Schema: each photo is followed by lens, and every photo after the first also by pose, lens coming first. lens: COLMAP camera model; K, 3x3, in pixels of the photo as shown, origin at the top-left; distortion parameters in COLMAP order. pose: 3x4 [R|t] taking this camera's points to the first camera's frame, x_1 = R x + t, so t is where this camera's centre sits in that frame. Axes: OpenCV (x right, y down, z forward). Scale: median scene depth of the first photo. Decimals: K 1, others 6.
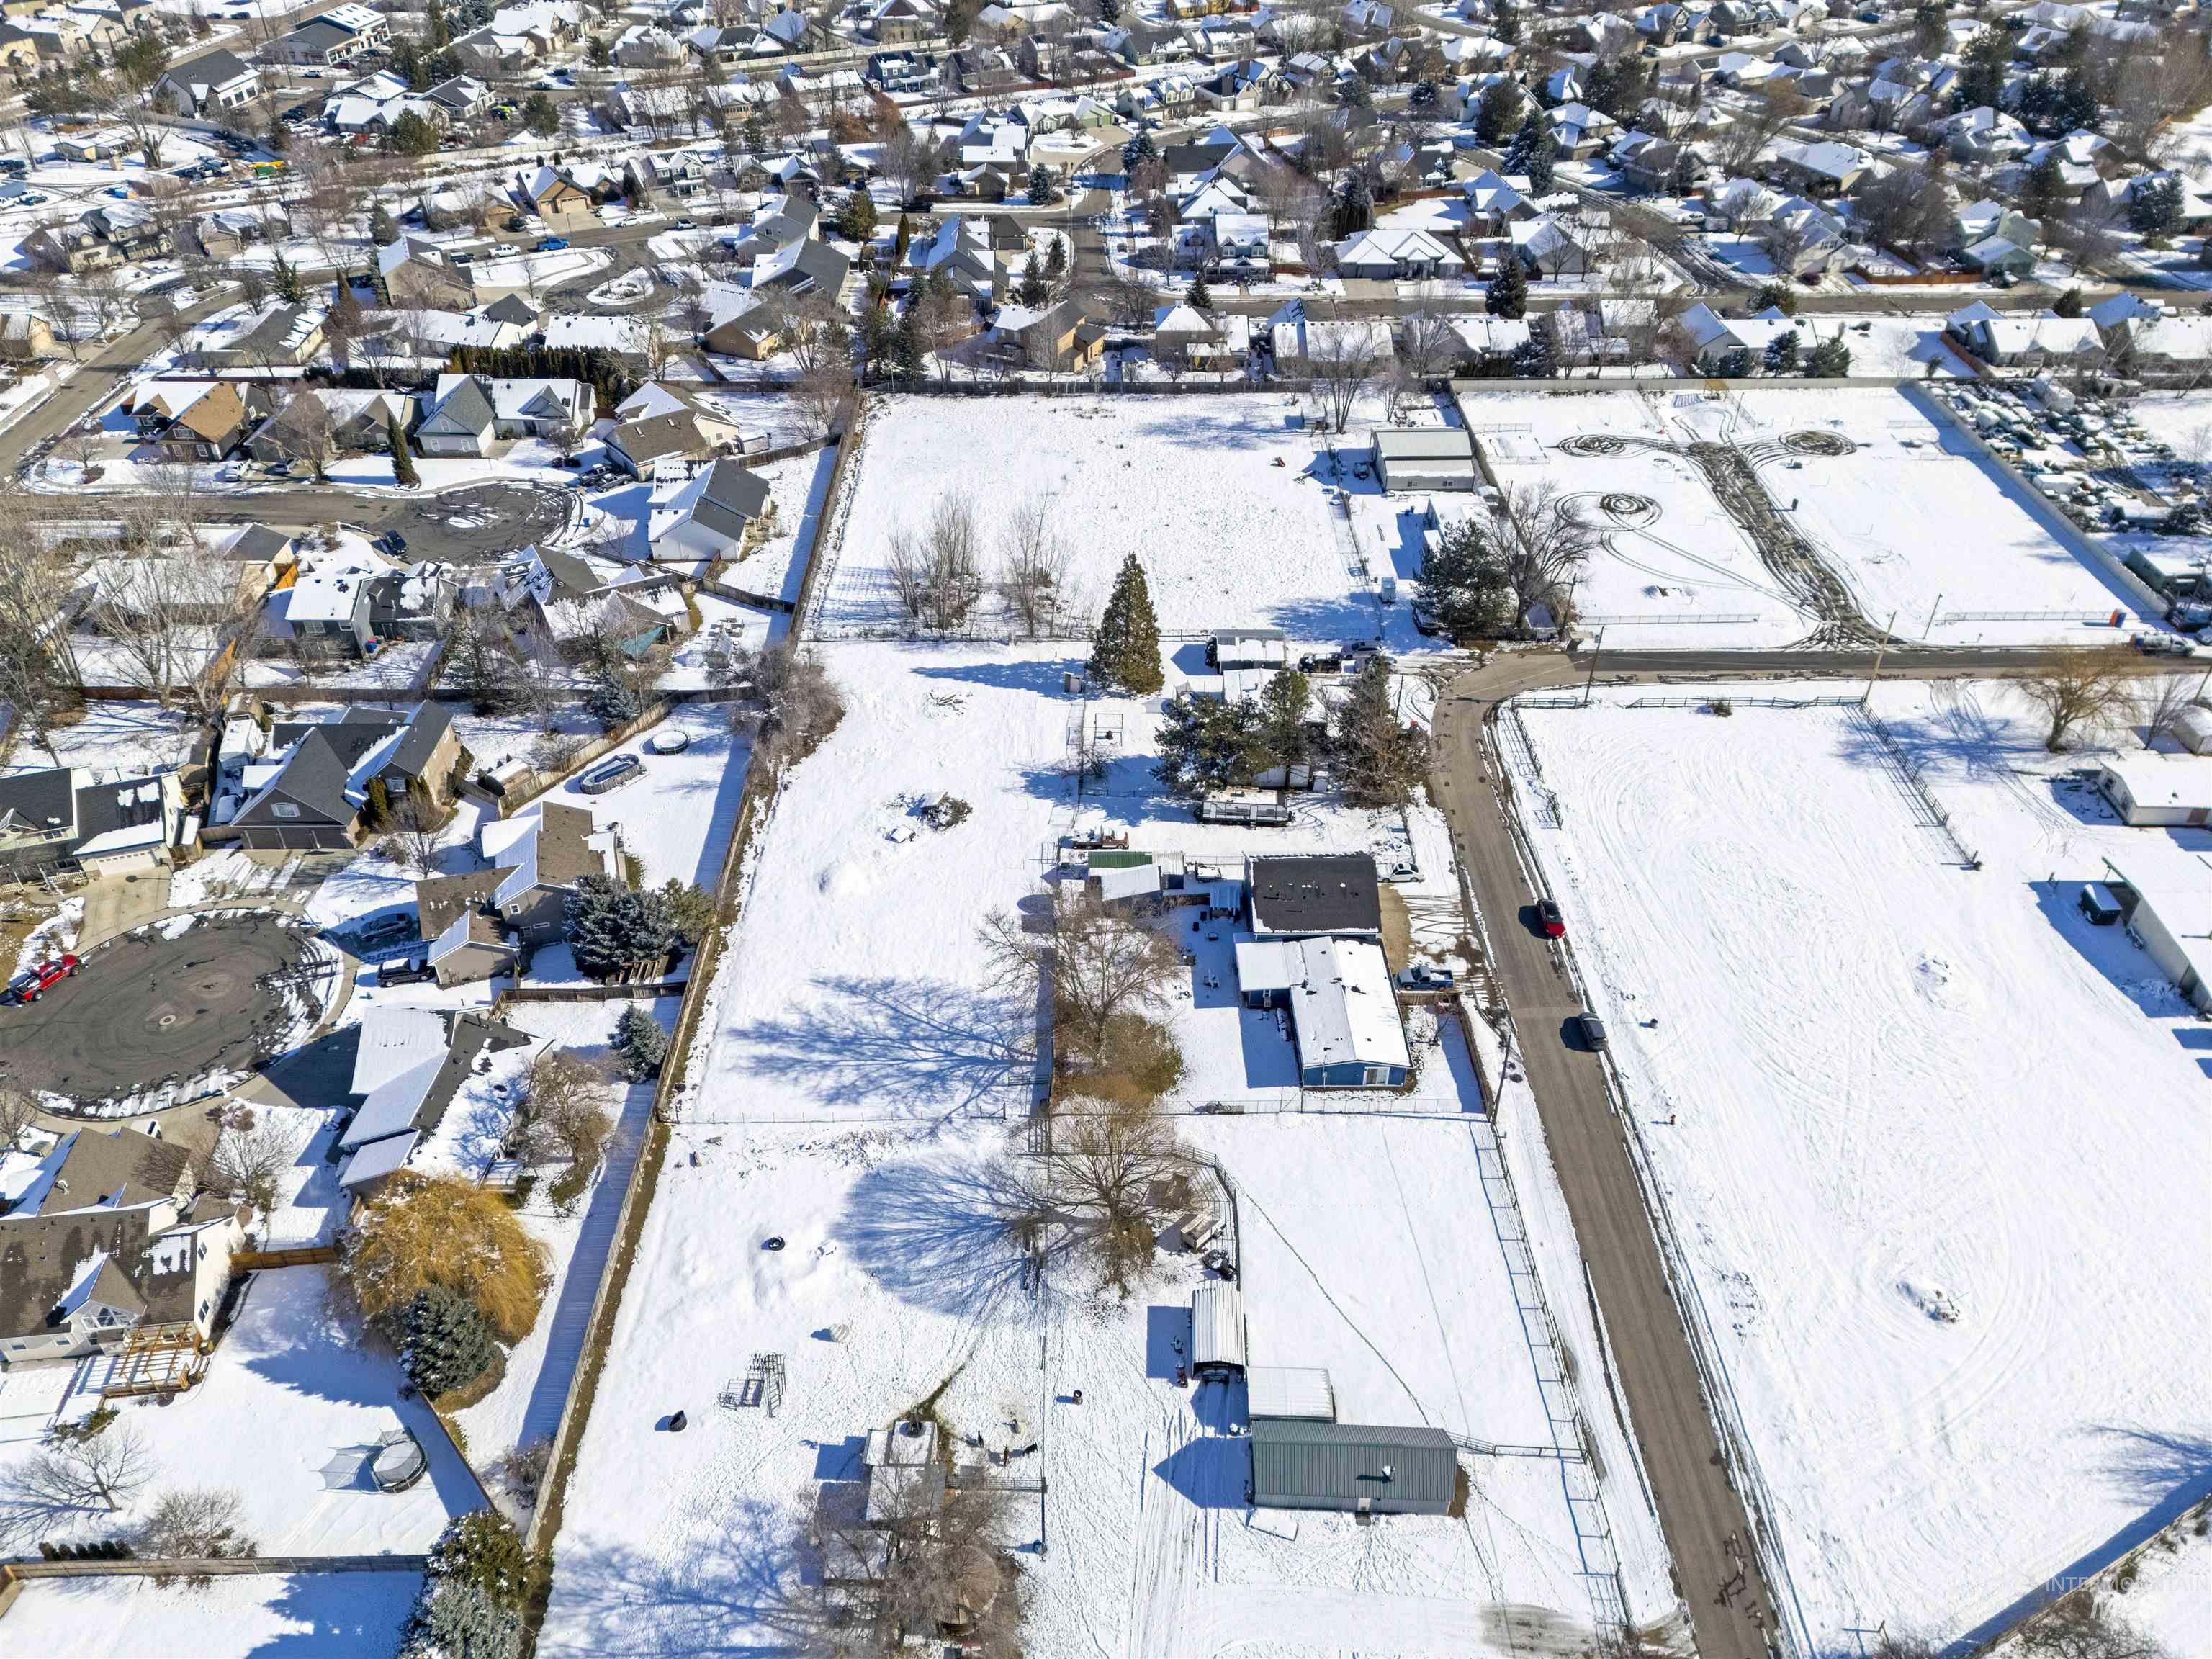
lens RADIAL K [[1600.1, 0, 1103.8], [0, 1600.1, 827.9], [0, 0, 1]] dist [0.088447, -0.089005]
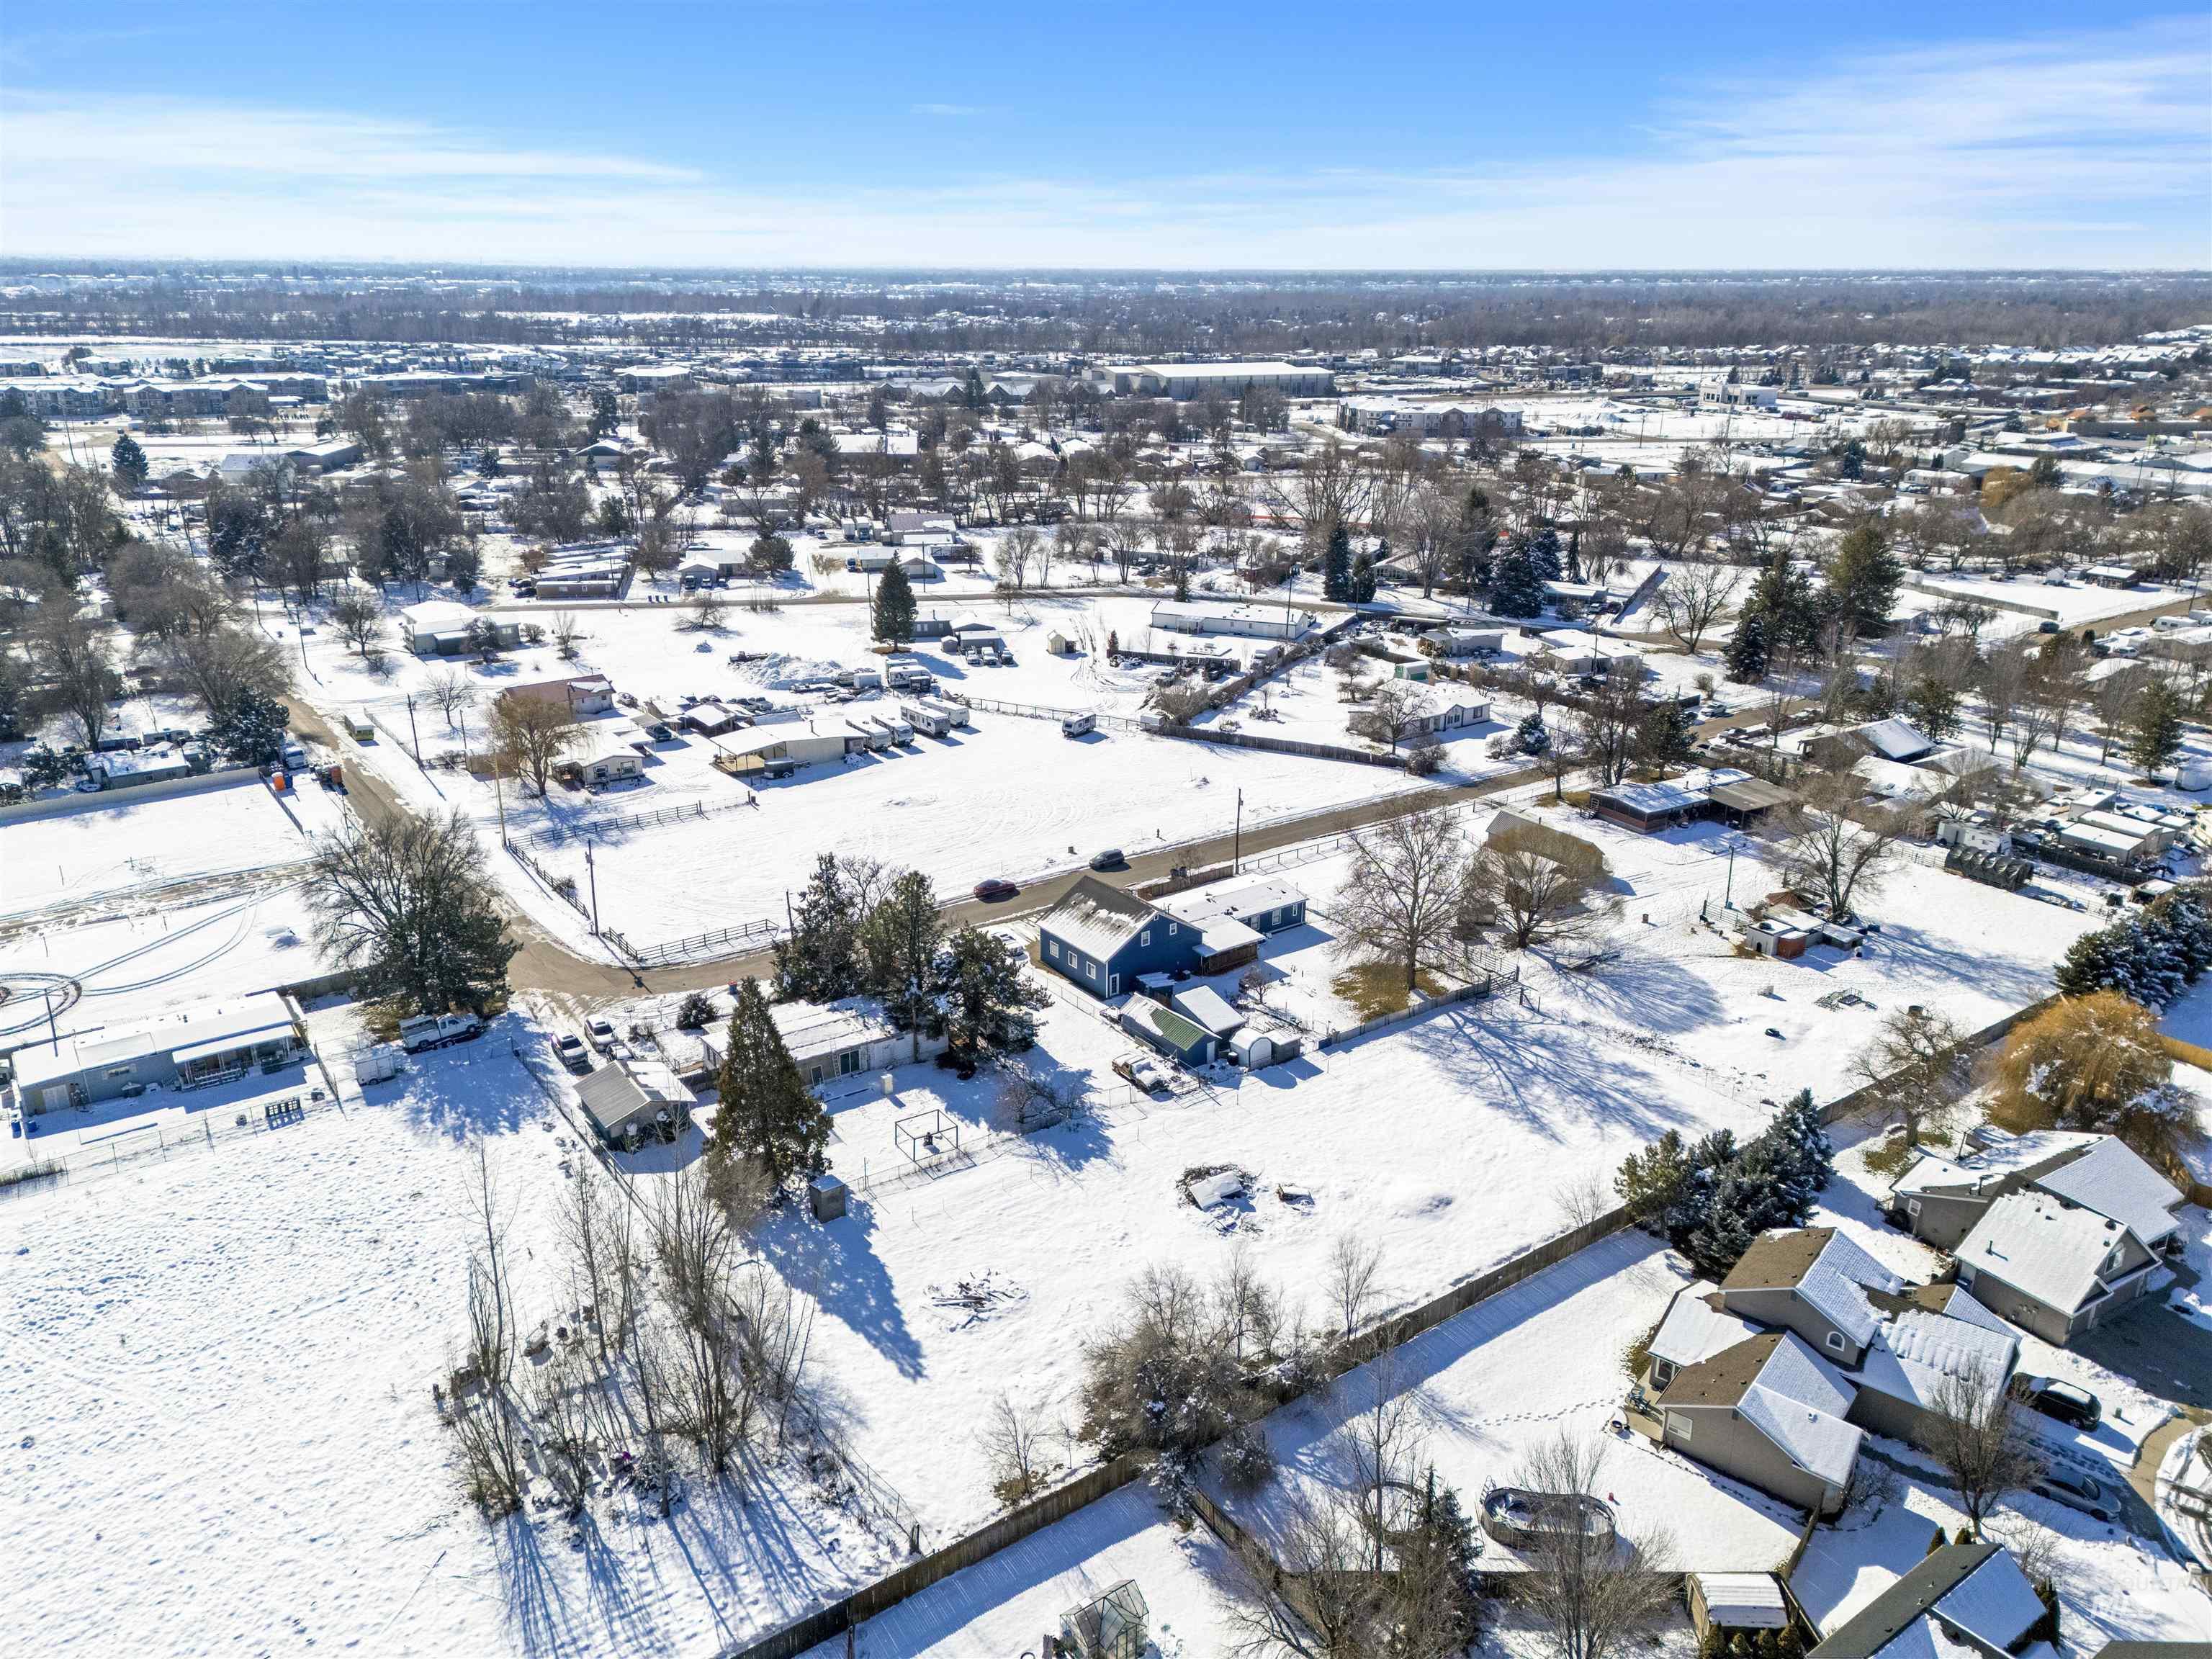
lens RADIAL K [[1600.1, 0, 1103.8], [0, 1600.1, 827.9], [0, 0, 1]] dist [0.088447, -0.089005]
pose [[-0.573929, -0.278009, 0.770270, -0.564136], [0.489073, 0.638072, 0.594704, -0.546517], [-0.656821, 0.718036, -0.230241, 1.069095]]
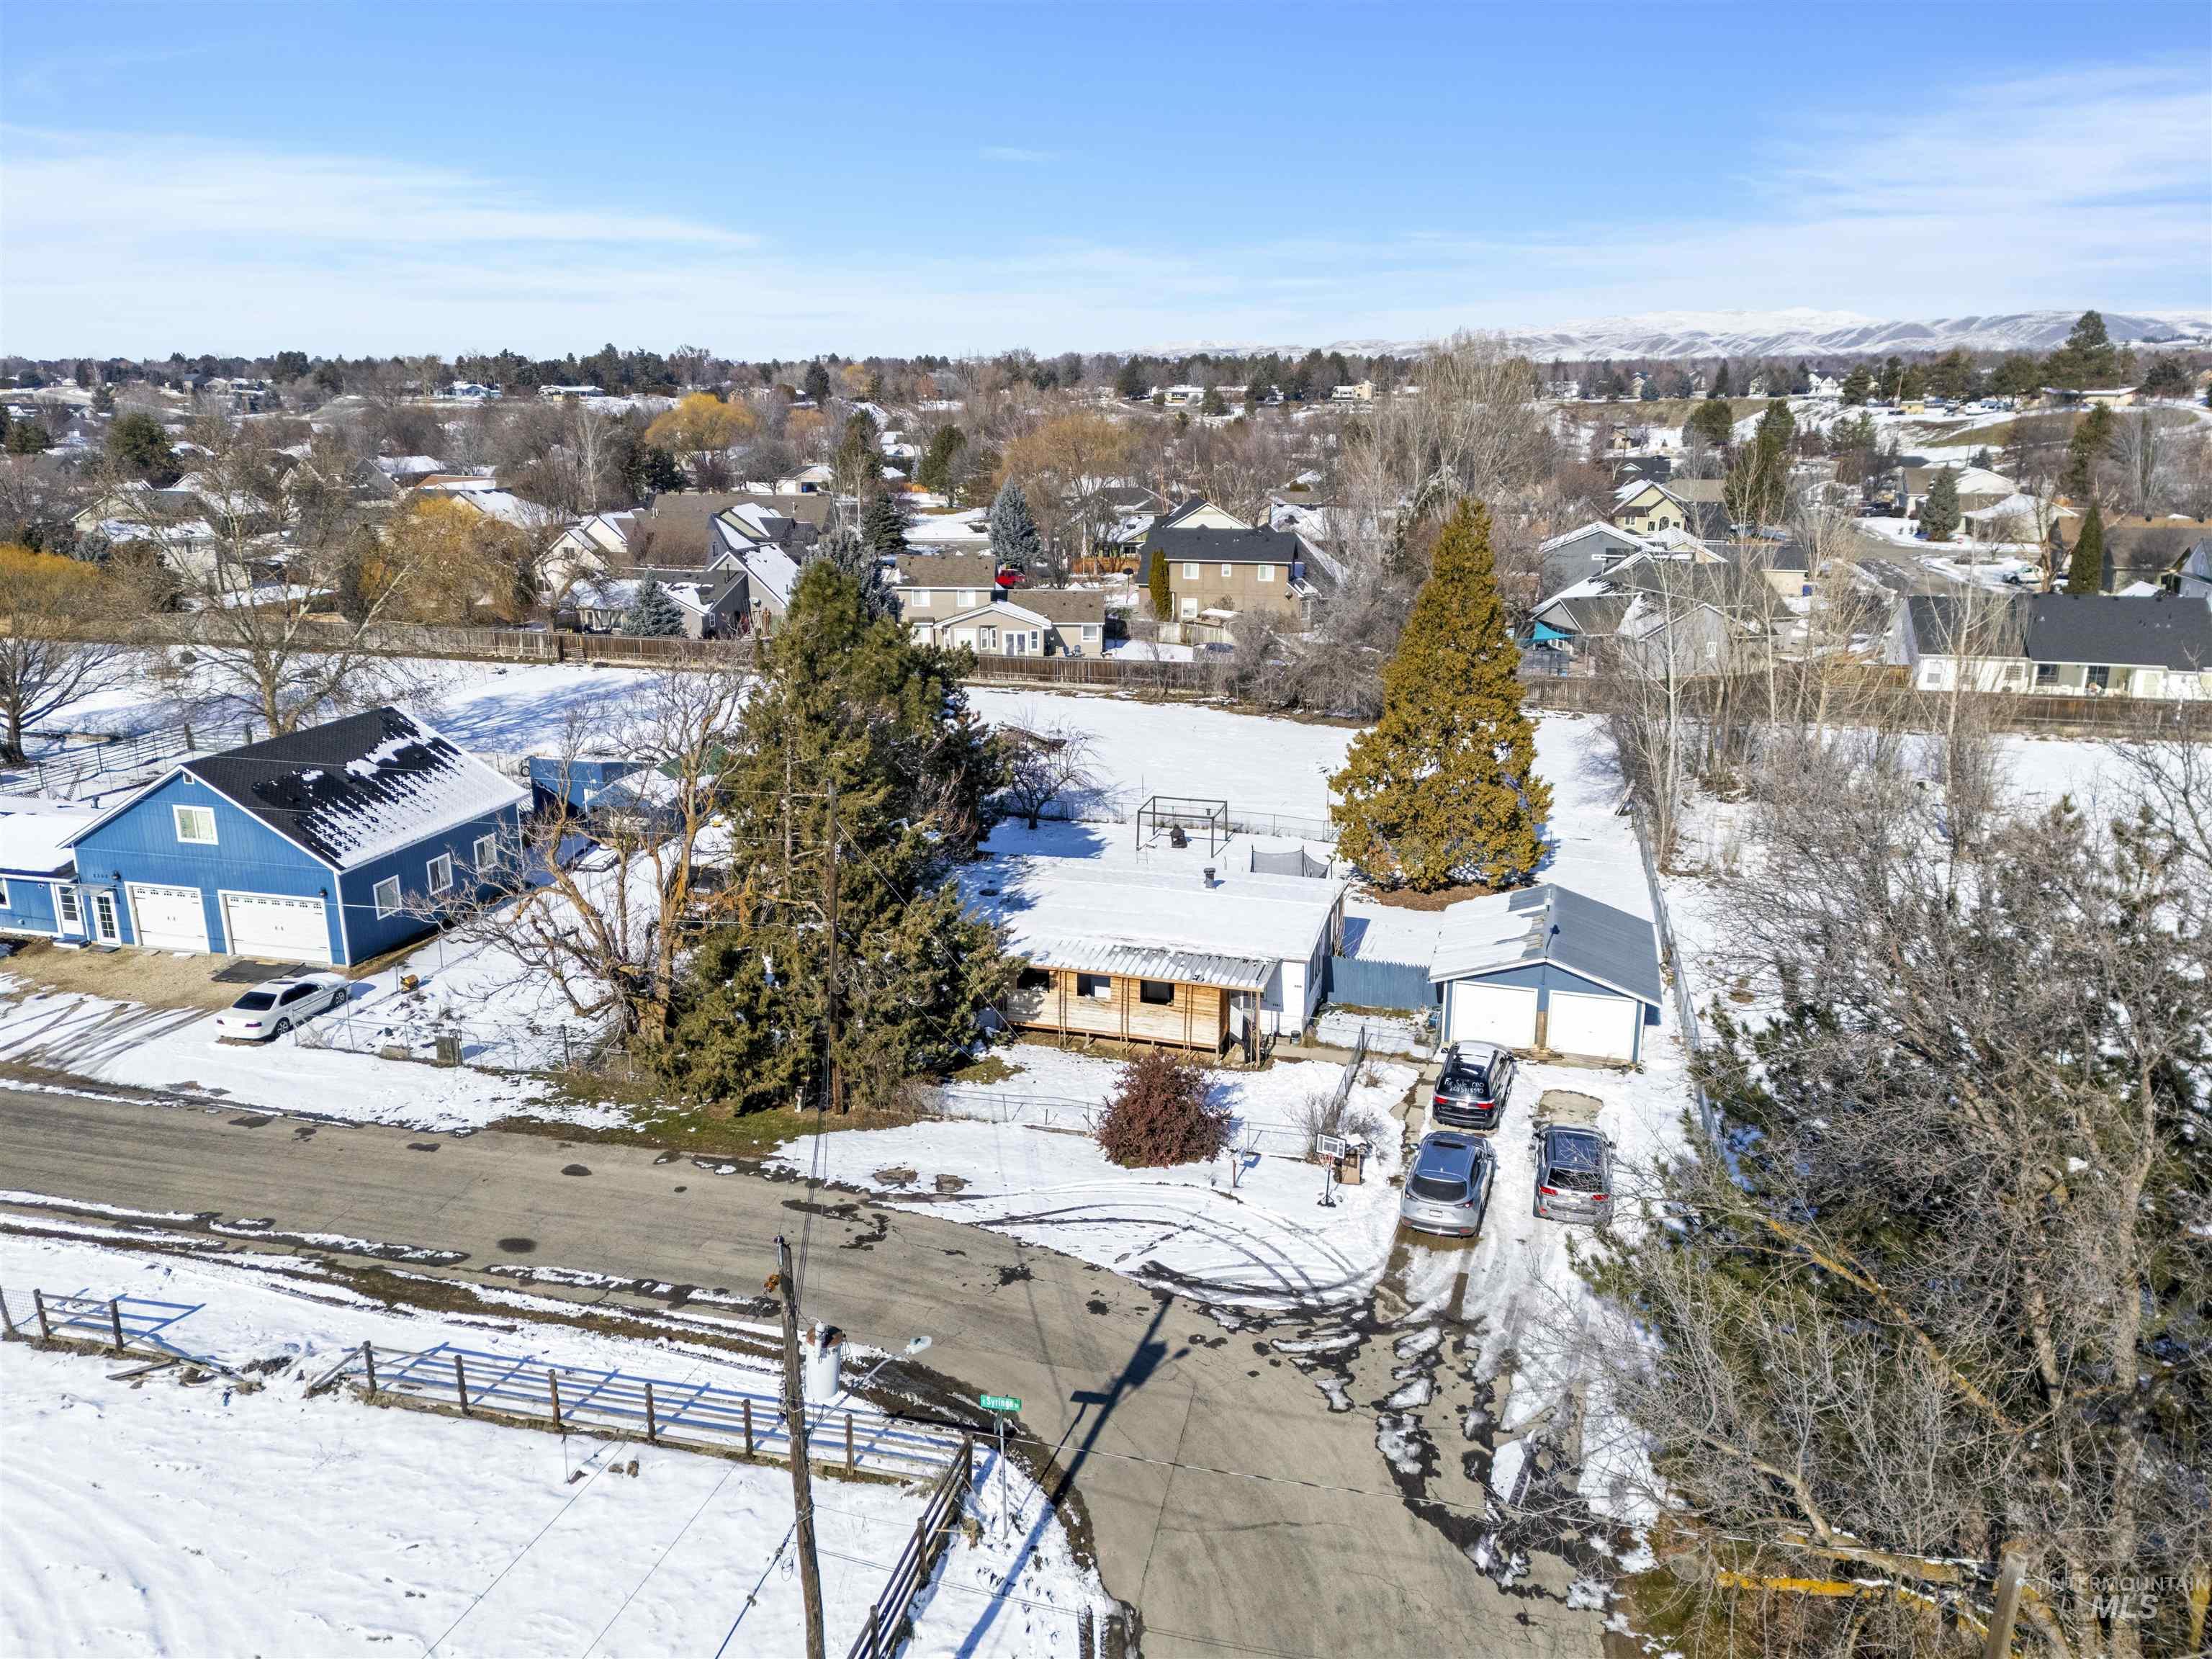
lens RADIAL K [[1612.0, 0, 1104.0], [0, 1612.0, 821.7], [0, 0, 1]] dist [0.090906, -0.095001]
pose [[-0.264900, 0.246582, -0.932215, 0.427314], [-0.585519, 0.726992, 0.358680, -0.214005], [0.766157, 0.640844, -0.048202, 1.058106]]
